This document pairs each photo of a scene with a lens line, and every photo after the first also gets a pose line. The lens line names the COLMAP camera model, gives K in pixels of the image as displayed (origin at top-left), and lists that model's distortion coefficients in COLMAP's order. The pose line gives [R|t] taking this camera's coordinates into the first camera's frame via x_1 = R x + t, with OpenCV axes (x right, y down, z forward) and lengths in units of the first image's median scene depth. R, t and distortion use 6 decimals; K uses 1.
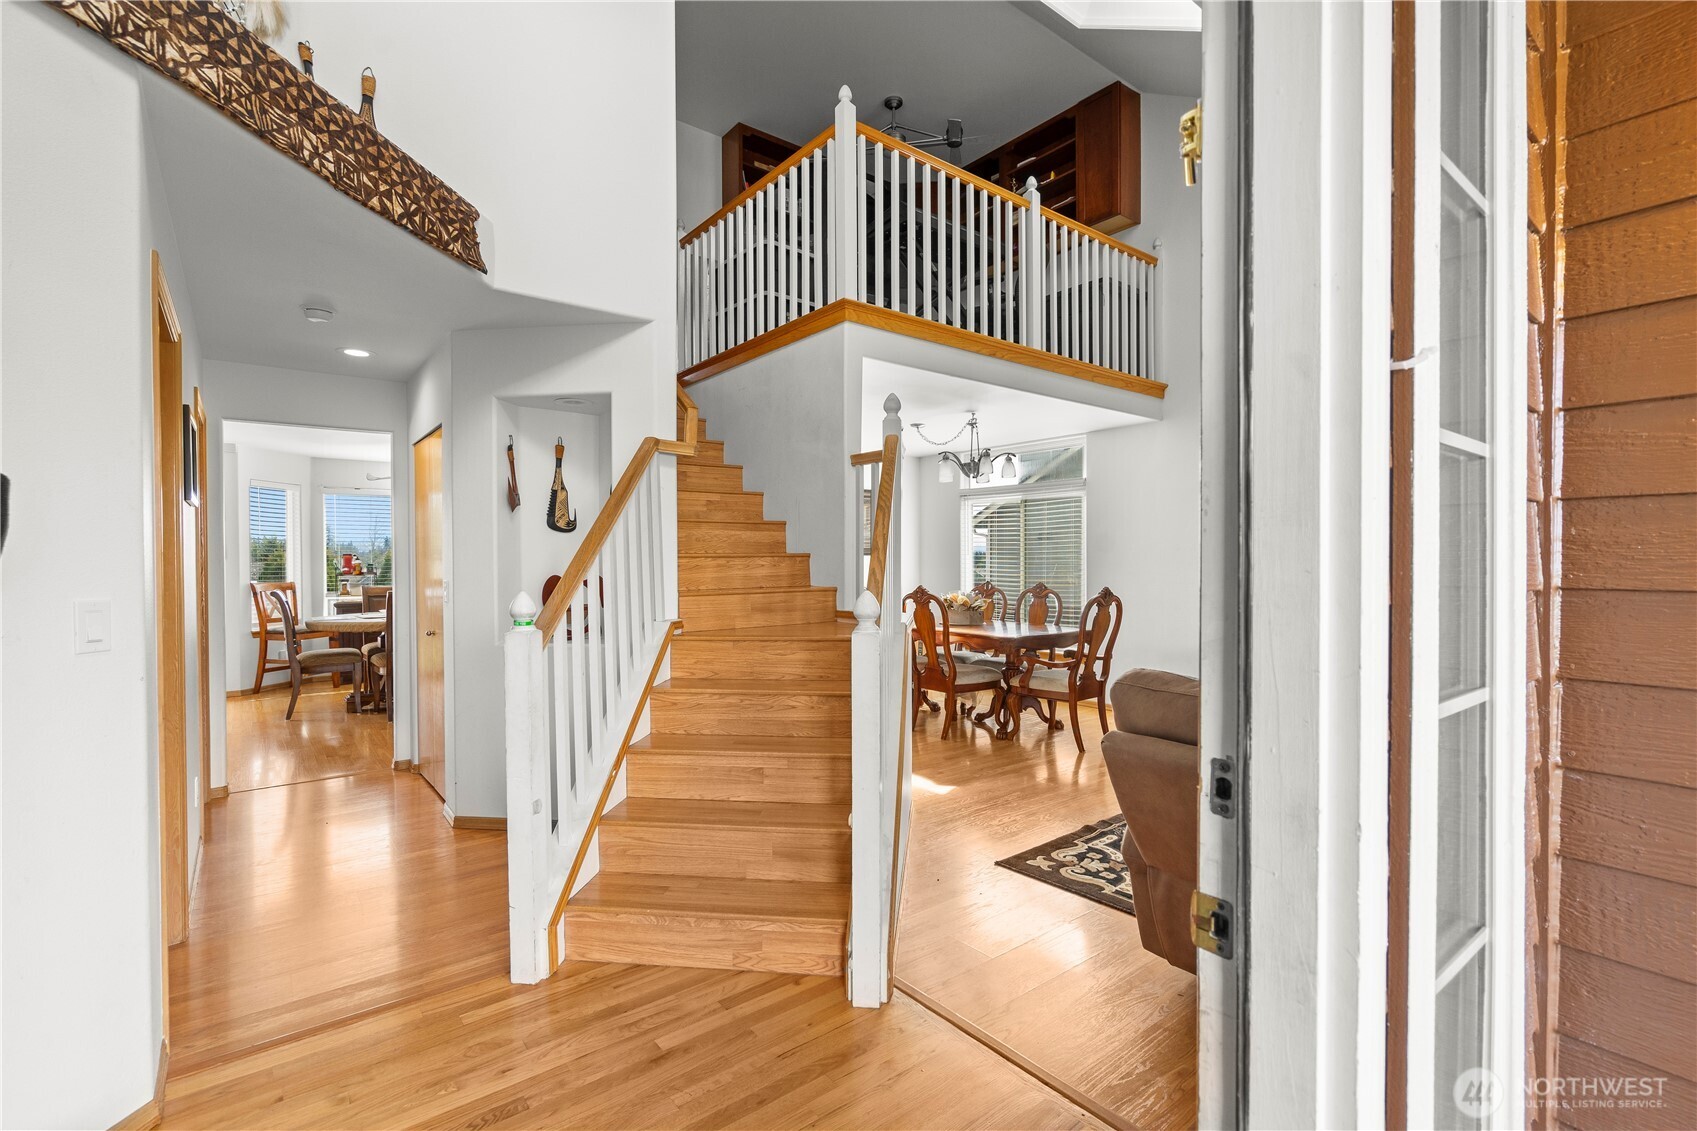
lens RADIAL K [[777.6, 0, 849.1], [0, 777.6, 571.7], [0, 0, 1]] dist [-0.001205, 0.000102]
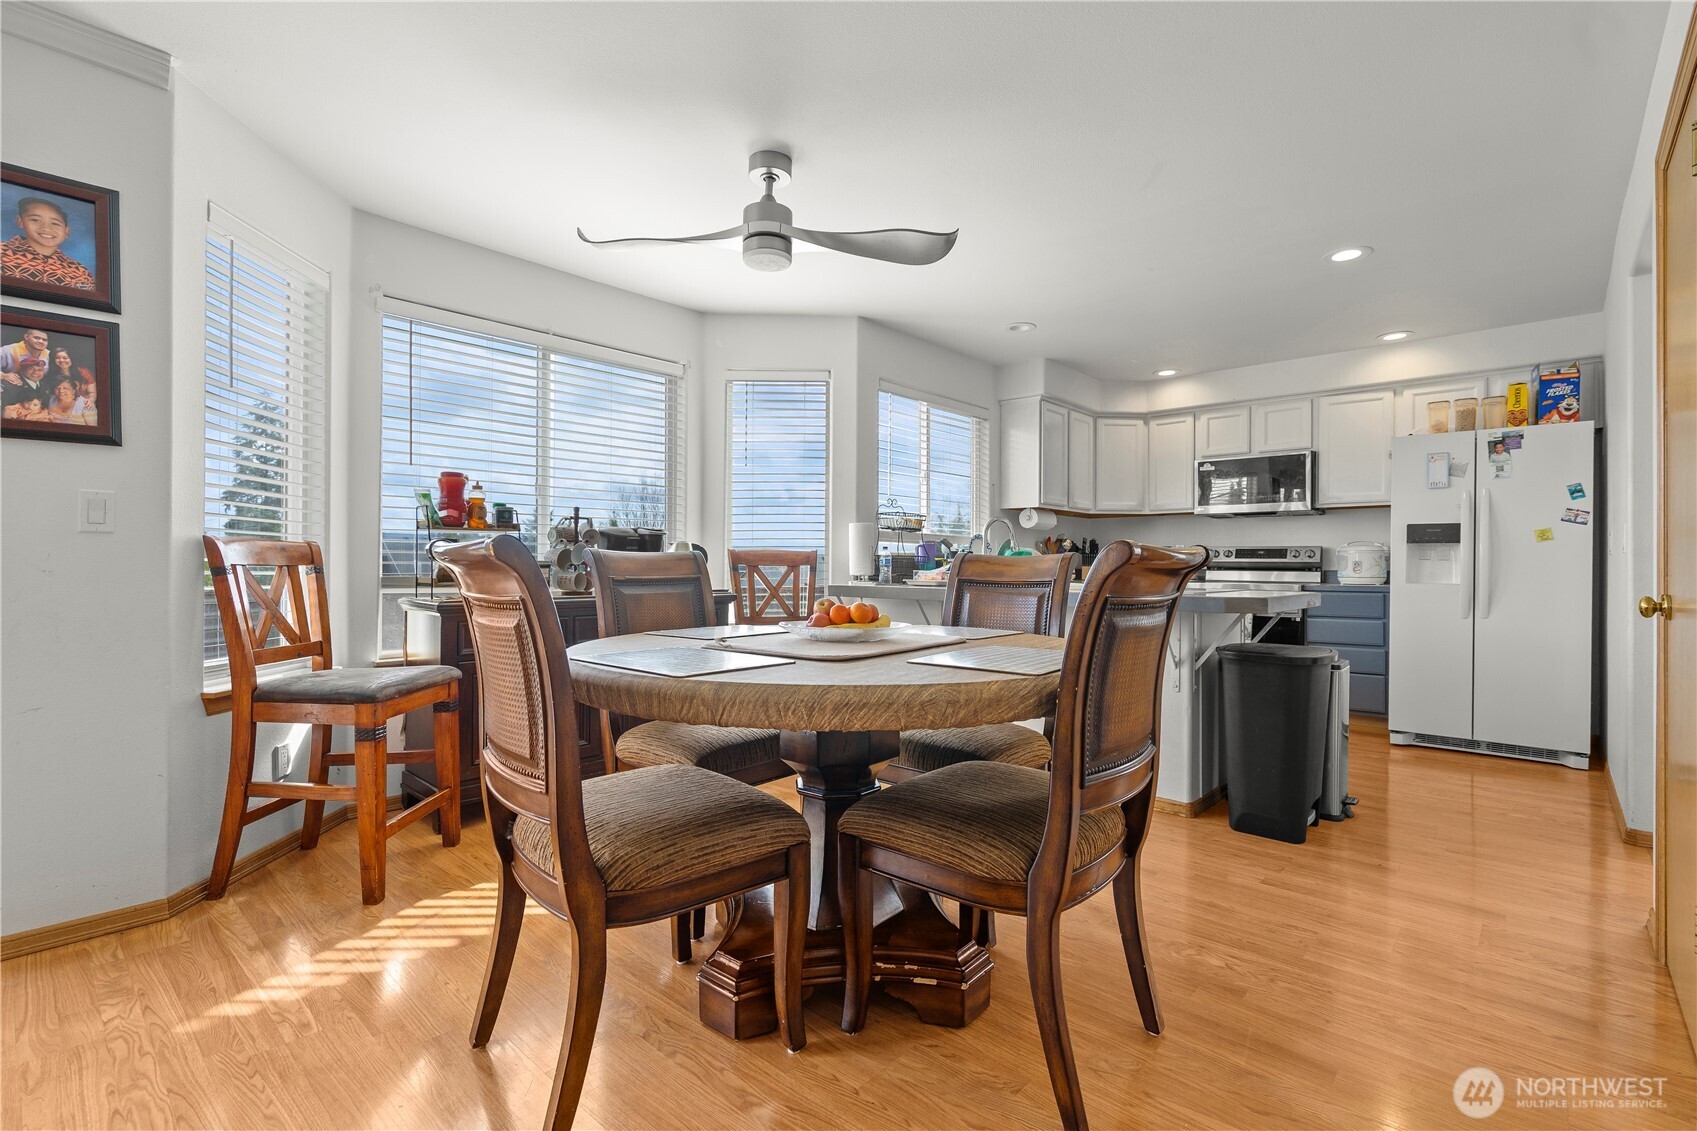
lens RADIAL K [[777.6, 0, 846.1], [0, 777.6, 564.2], [0, 0, 1]] dist [-0.001205, 0.000102]
pose [[0.985654, 0.008241, 0.168579, -0.568384], [-0.006890, 0.999939, -0.008599, 0.026655], [-0.168639, 0.007314, 0.985651, 0.652242]]
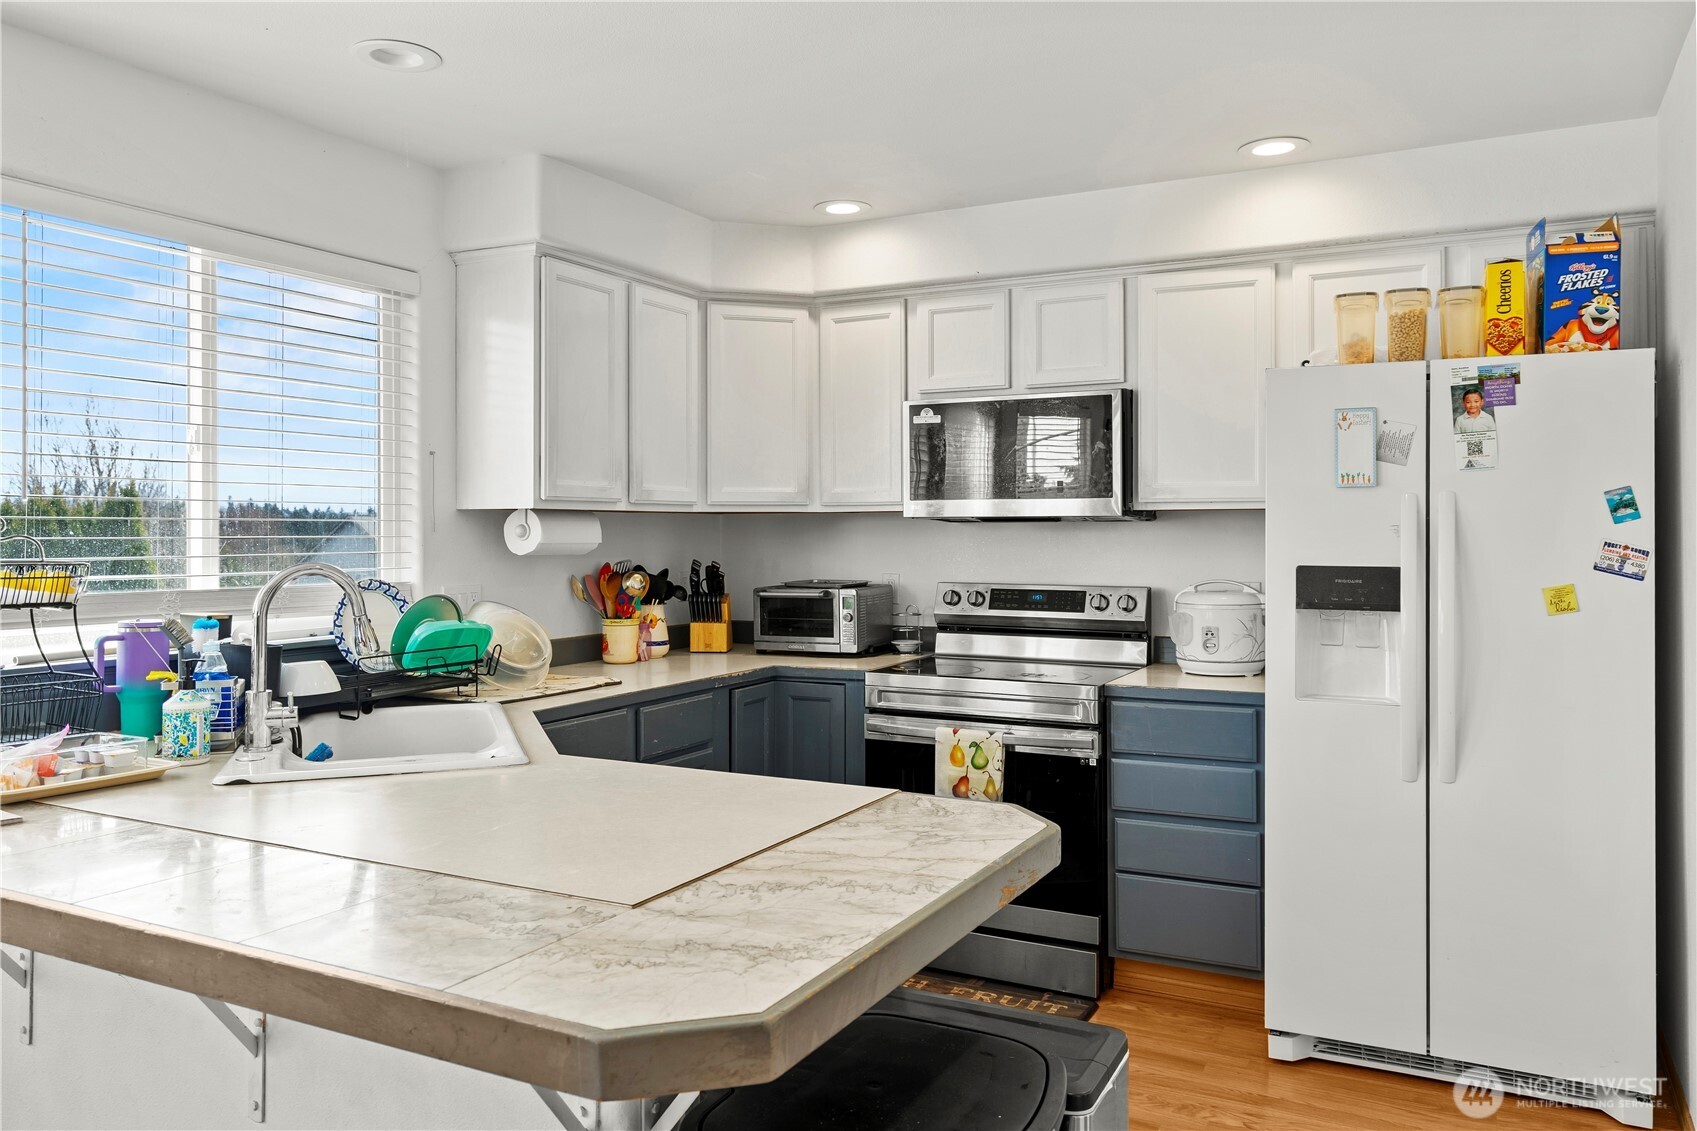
lens RADIAL K [[1262.3, 0, 834.6], [0, 1262.3, 524.9], [0, 0, 1]] dist [0.004074, 0.003516]
pose [[0.913005, 0.001753, 0.407944, -0.364177], [0.003152, 0.999931, -0.011351, -0.021788], [-0.407935, 0.011649, 0.912936, 0.837160]]
